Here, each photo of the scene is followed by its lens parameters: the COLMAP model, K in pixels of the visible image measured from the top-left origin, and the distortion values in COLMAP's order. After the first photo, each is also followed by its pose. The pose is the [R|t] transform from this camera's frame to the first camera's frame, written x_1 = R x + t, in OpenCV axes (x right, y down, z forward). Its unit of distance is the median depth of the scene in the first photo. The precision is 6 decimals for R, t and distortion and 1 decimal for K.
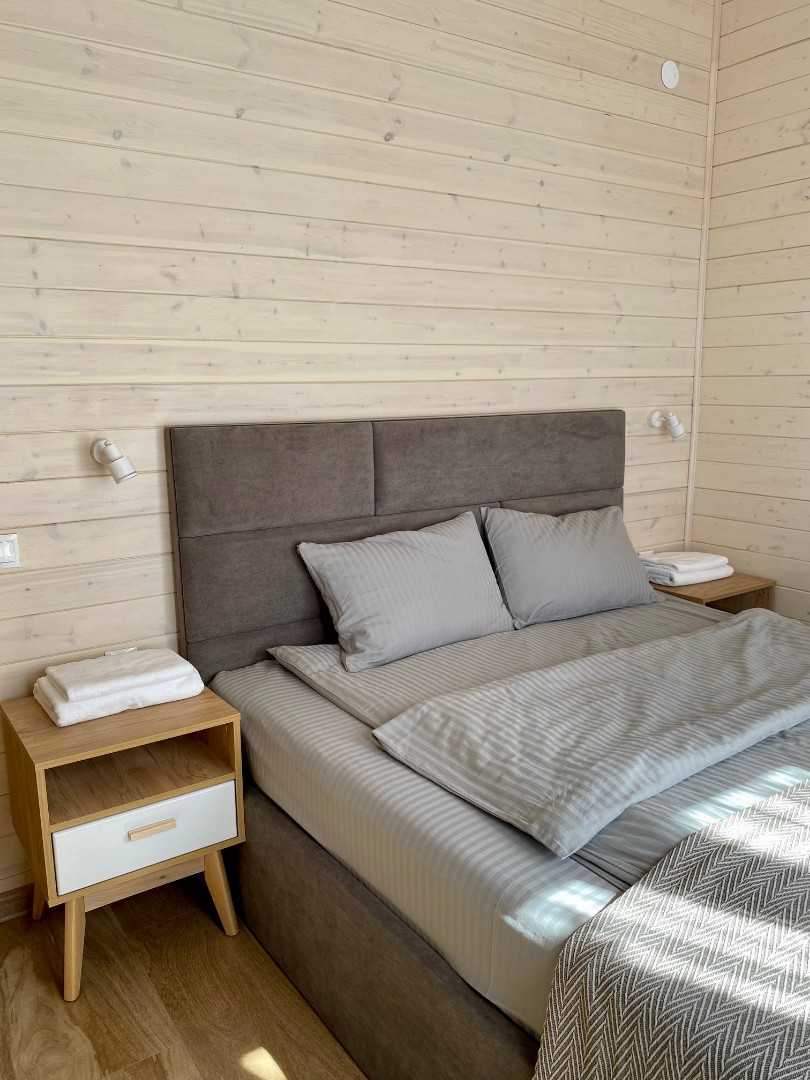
lens RADIAL K [[821.6, 0, 401.3], [0, 821.6, 537.0], [0, 0, 1]] dist [0.024876, -0.044294]
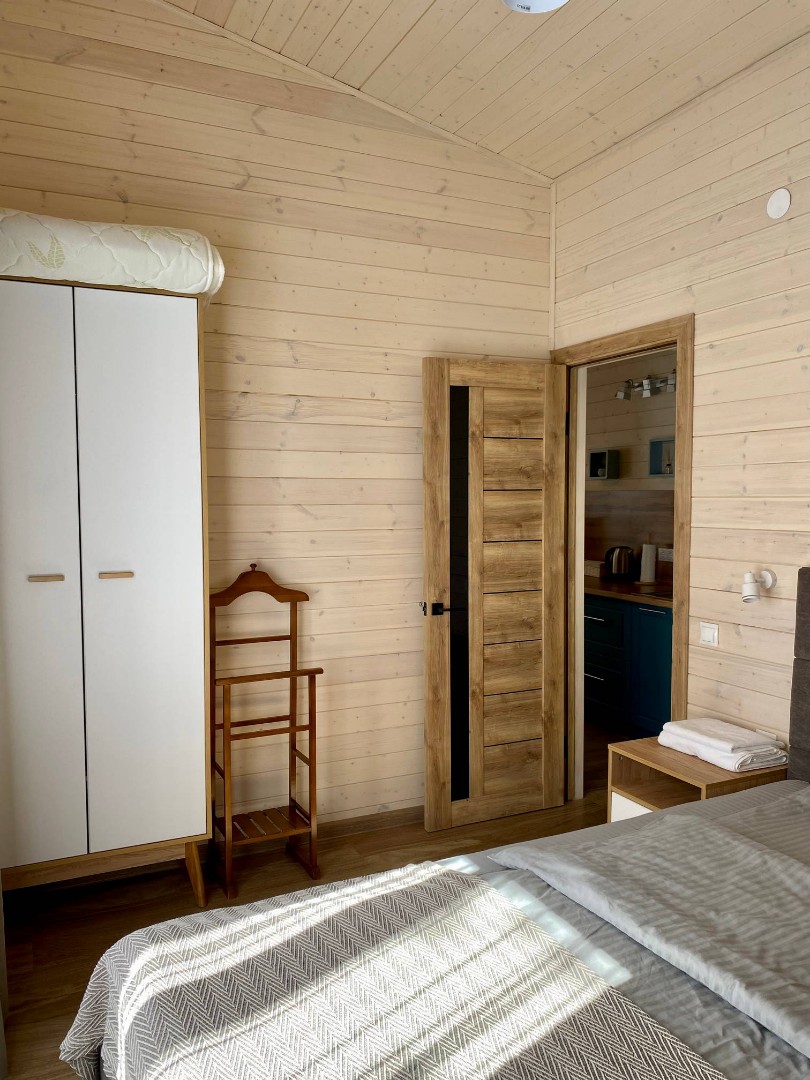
lens RADIAL K [[821.6, 0, 401.3], [0, 821.6, 537.0], [0, 0, 1]] dist [0.024876, -0.044294]
pose [[-0.155411, 0.059641, -0.986048, 1.127380], [-0.183299, 0.979101, 0.088111, -0.192857], [0.970695, 0.194435, -0.141230, 0.637328]]
